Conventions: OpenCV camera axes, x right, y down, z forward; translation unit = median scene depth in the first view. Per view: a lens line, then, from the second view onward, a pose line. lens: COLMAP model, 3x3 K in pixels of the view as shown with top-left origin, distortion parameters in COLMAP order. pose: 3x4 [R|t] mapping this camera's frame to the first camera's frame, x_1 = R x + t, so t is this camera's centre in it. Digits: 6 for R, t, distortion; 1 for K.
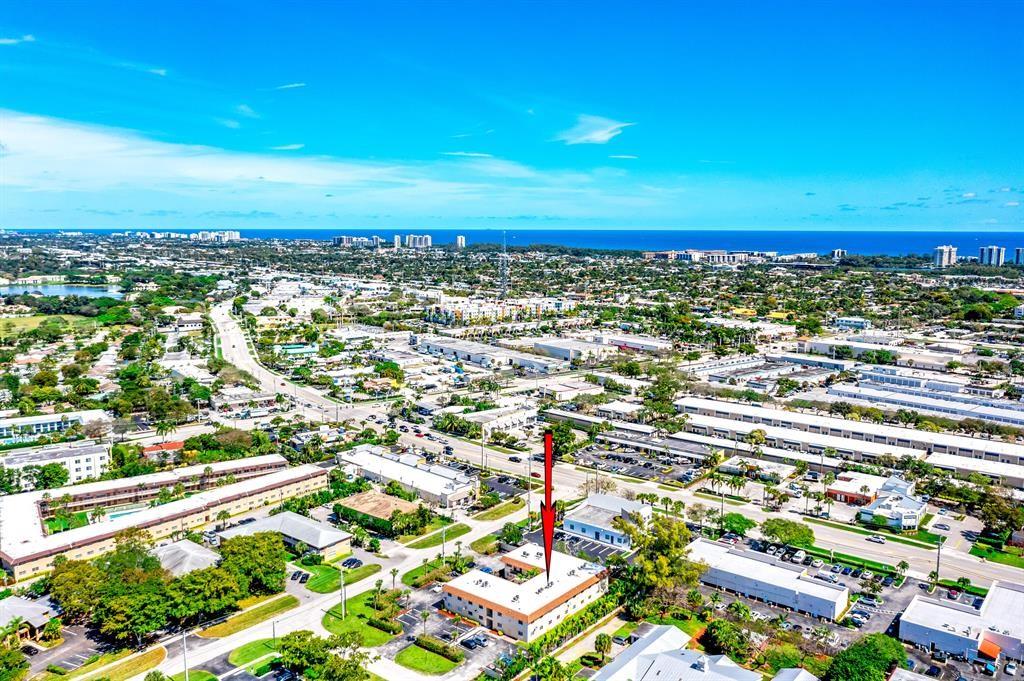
lens RADIAL K [[800.2, 0, 506.7], [0, 800.2, 339.8], [0, 0, 1]] dist [-0.016977, -0.006208]
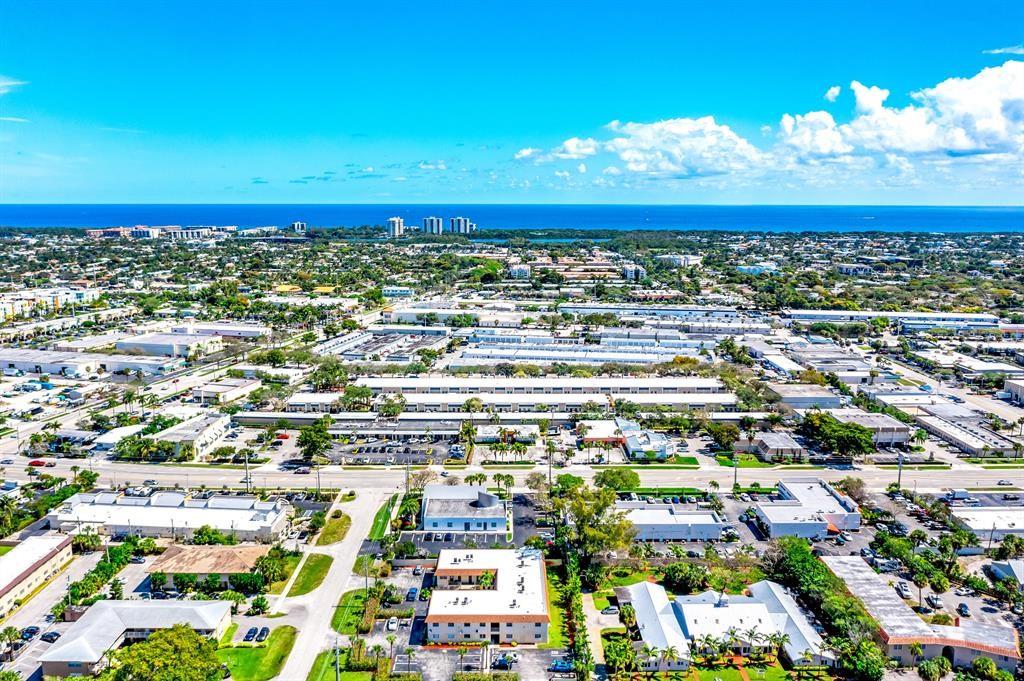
lens RADIAL K [[800.2, 0, 506.7], [0, 800.2, 339.8], [0, 0, 1]] dist [-0.016977, -0.006208]
pose [[0.774172, -0.107549, 0.623772, -0.347040], [0.086823, 0.994188, 0.063658, -0.032893], [-0.626993, 0.004875, 0.779010, 0.159660]]
